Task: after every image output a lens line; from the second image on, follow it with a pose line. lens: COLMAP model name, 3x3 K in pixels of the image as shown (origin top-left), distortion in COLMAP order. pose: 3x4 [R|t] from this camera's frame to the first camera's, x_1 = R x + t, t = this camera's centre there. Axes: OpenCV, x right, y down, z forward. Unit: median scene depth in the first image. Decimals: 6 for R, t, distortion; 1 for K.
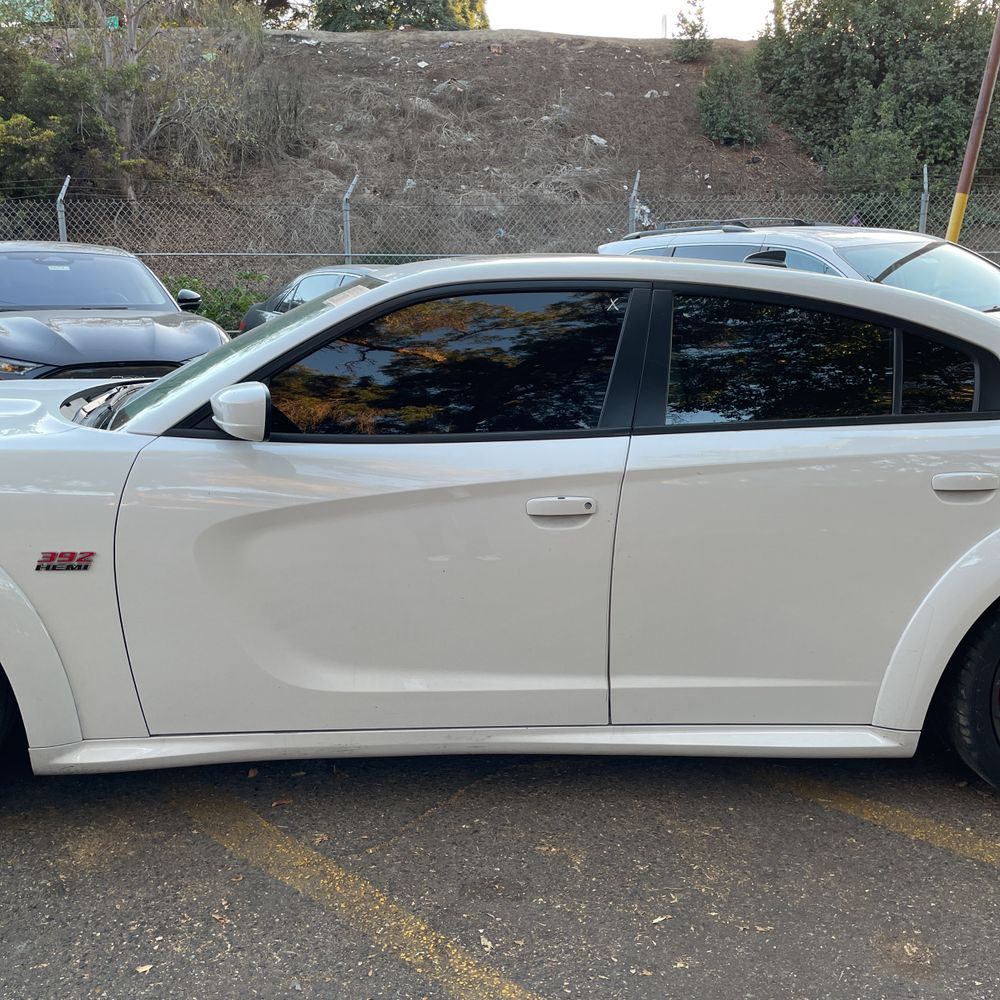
lens RADIAL K [[1004.8, 0, 510.7], [0, 1004.8, 500.2], [0, 0, 1]] dist [0.081342, -0.113342]
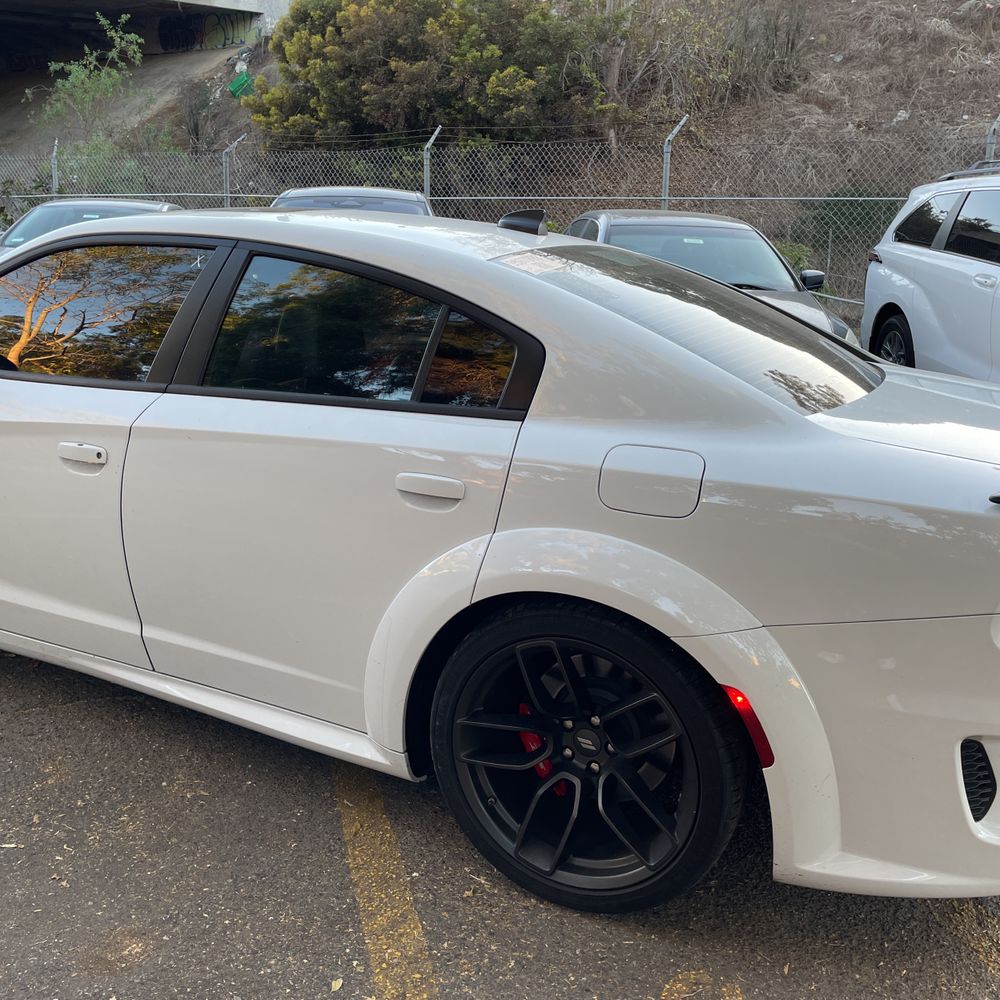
lens RADIAL K [[1003.2, 0, 515.1], [0, 1003.2, 486.7], [0, 0, 1]] dist [0.089046, -0.122925]
pose [[0.869678, 0.143147, -0.472409, 0.077397], [-0.122016, 0.989671, 0.075260, -0.007649], [0.478302, -0.007811, 0.878161, 0.023247]]
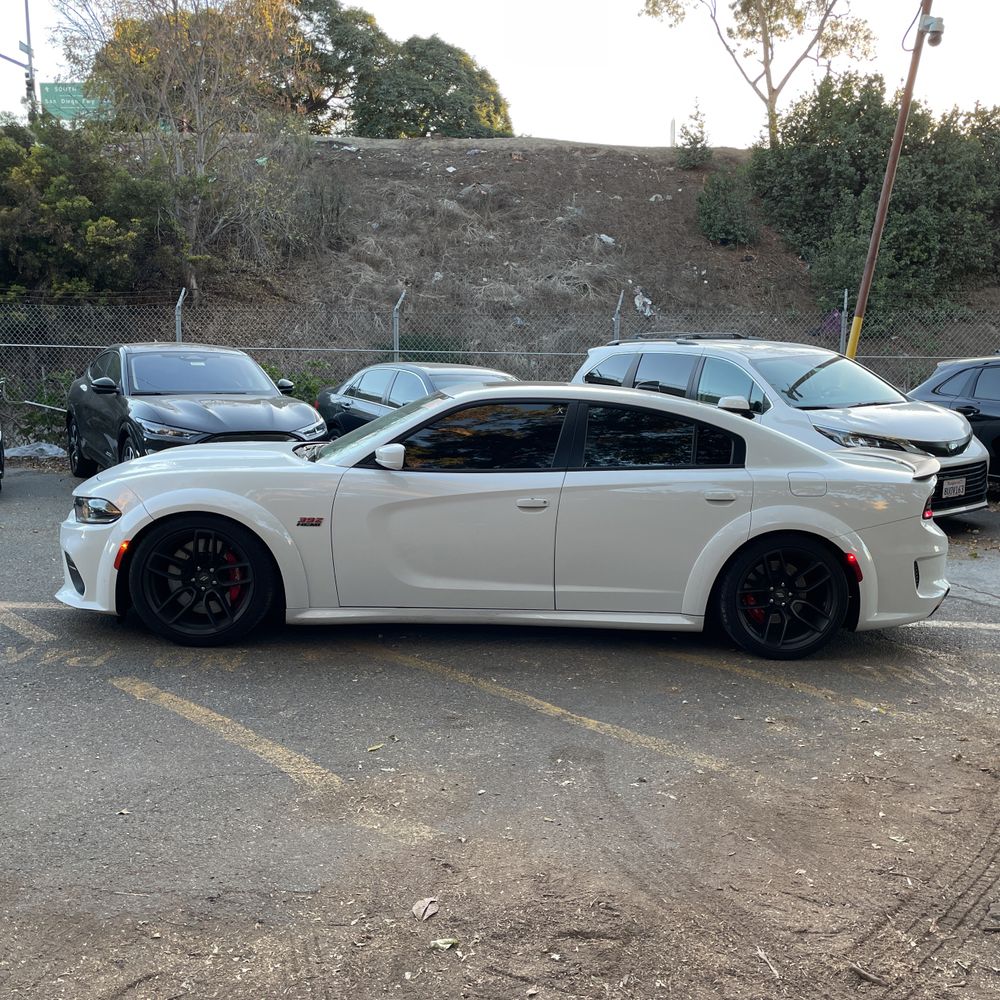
lens RADIAL K [[1004.1, 0, 510.3], [0, 1004.1, 498.4], [0, 0, 1]] dist [0.091361, -0.120823]
pose [[0.999712, 0.018431, -0.015393, 0.002908], [-0.019498, 0.997190, -0.072335, 0.012667], [0.014016, 0.072615, 0.997262, -0.095775]]
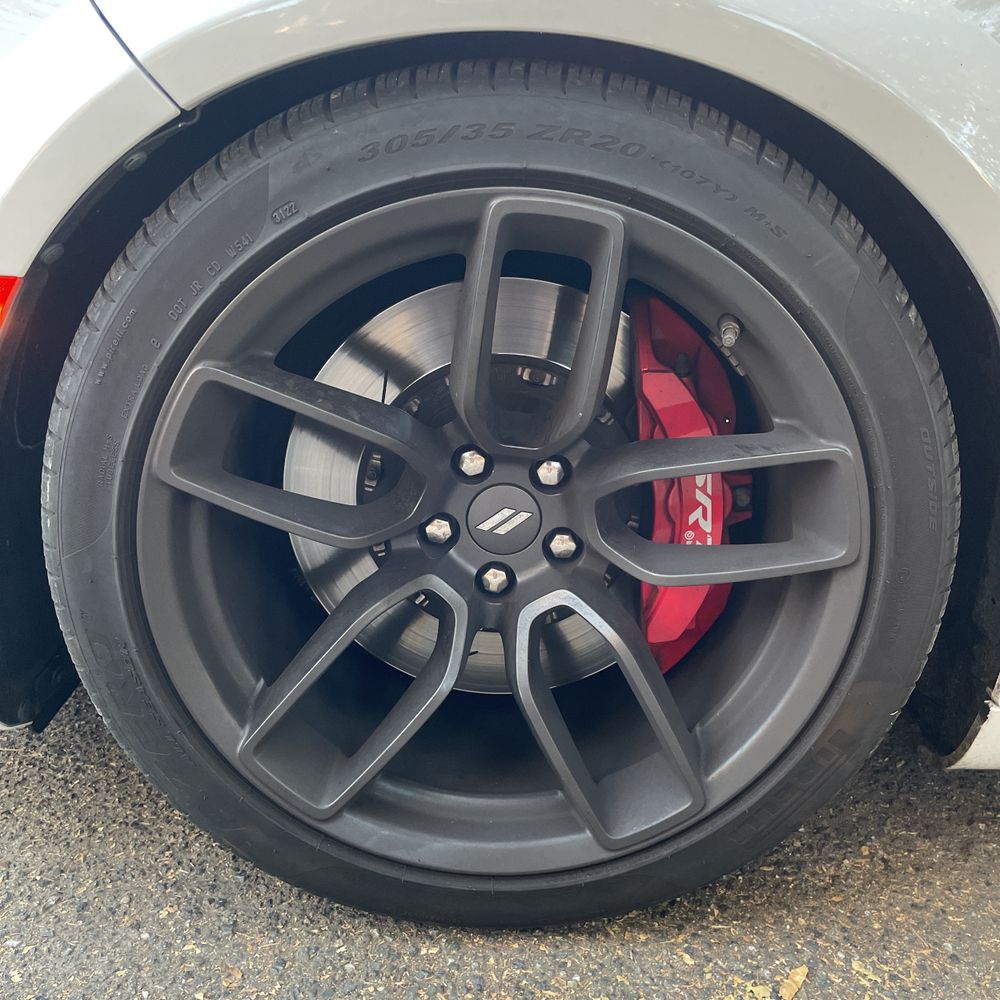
lens RADIAL K [[992.0, 0, 500.0], [0, 992.0, 500.0], [0, 0, 1]] dist [0.102349, -0.134577]
pose [[0.998160, 0.024682, -0.055389, -0.051790], [-0.017081, 0.990869, 0.133738, 0.010348], [0.058184, -0.132546, 0.989468, 0.053131]]
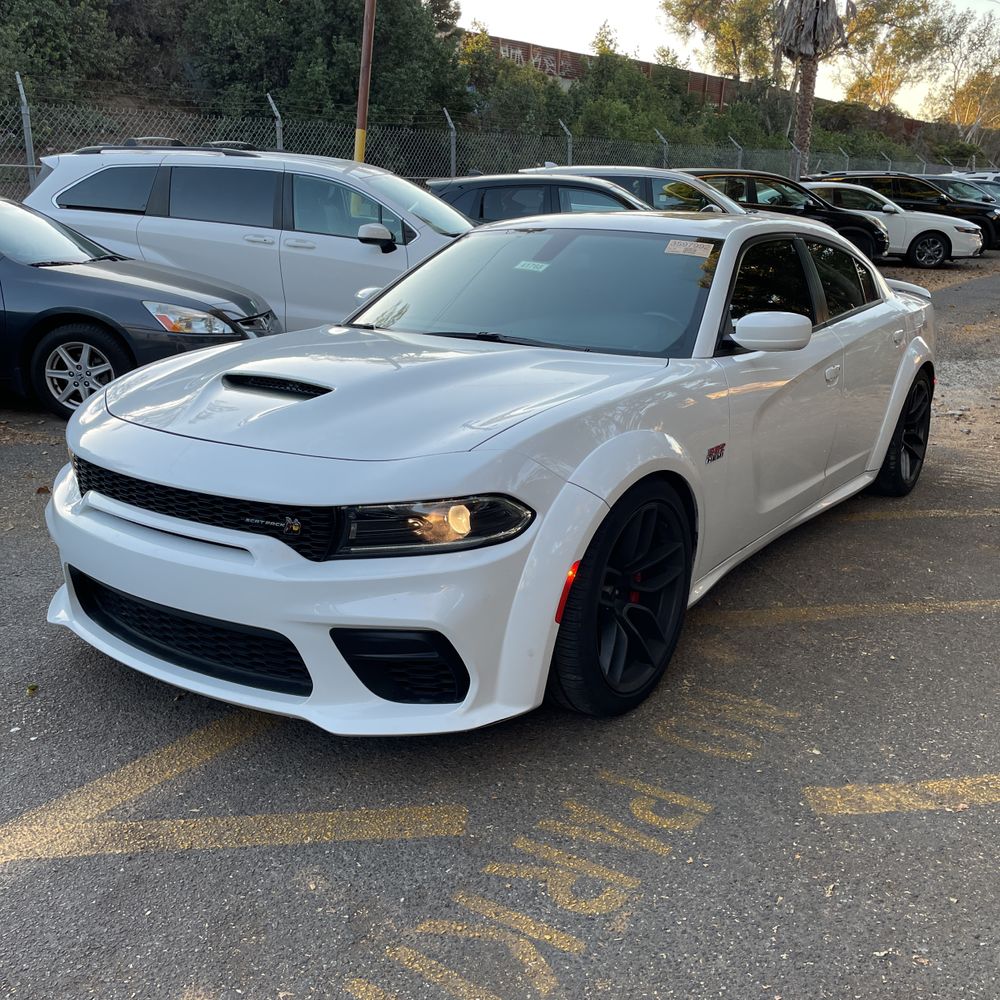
lens RADIAL K [[1004.1, 0, 510.3], [0, 1004.1, 498.4], [0, 0, 1]] dist [0.091361, -0.120823]
pose [[0.629799, -0.214977, 0.746417, -0.130874], [0.146399, 0.976569, 0.157738, -0.010878], [-0.762837, 0.009931, 0.646514, 0.025676]]
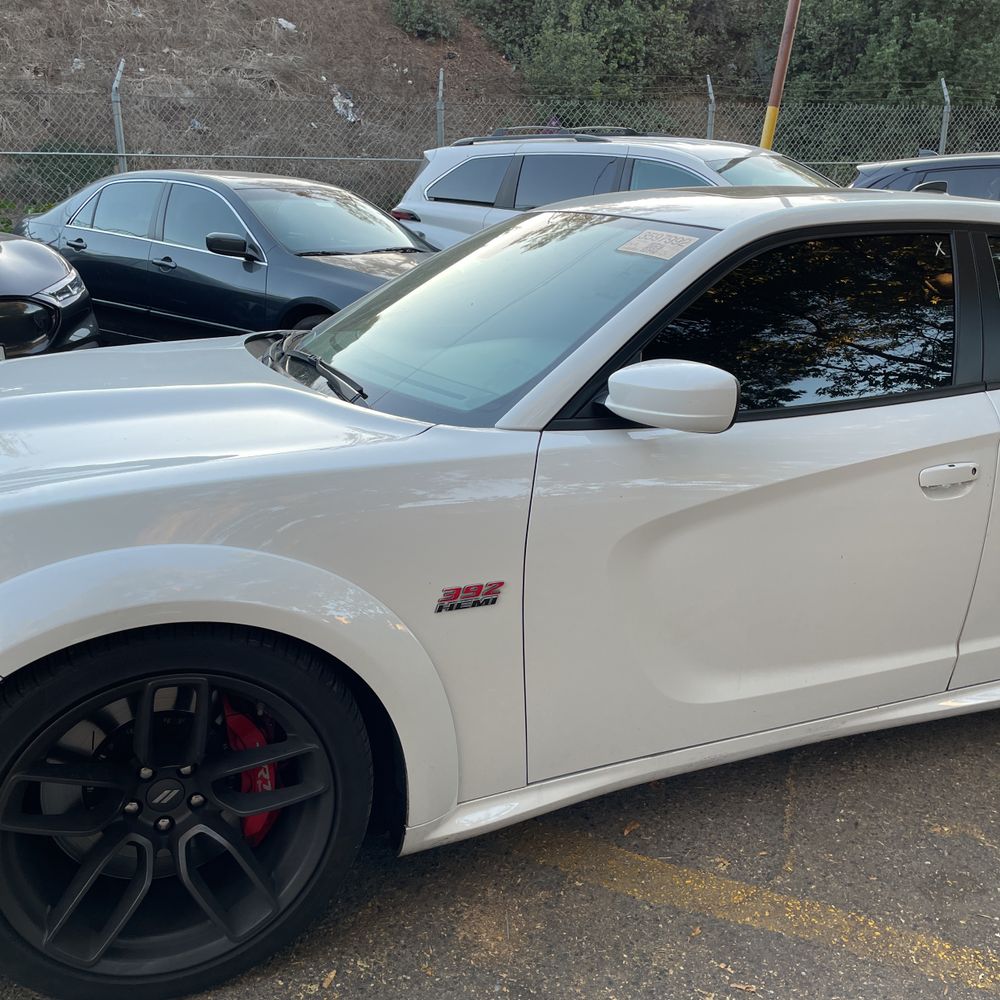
lens RADIAL K [[1004.8, 0, 510.7], [0, 1004.8, 500.2], [0, 0, 1]] dist [0.081342, -0.113342]
pose [[0.946627, -0.090982, 0.309223, -0.050934], [0.061405, 0.992670, 0.104093, -0.007539], [-0.316427, -0.079549, 0.945275, 0.019682]]
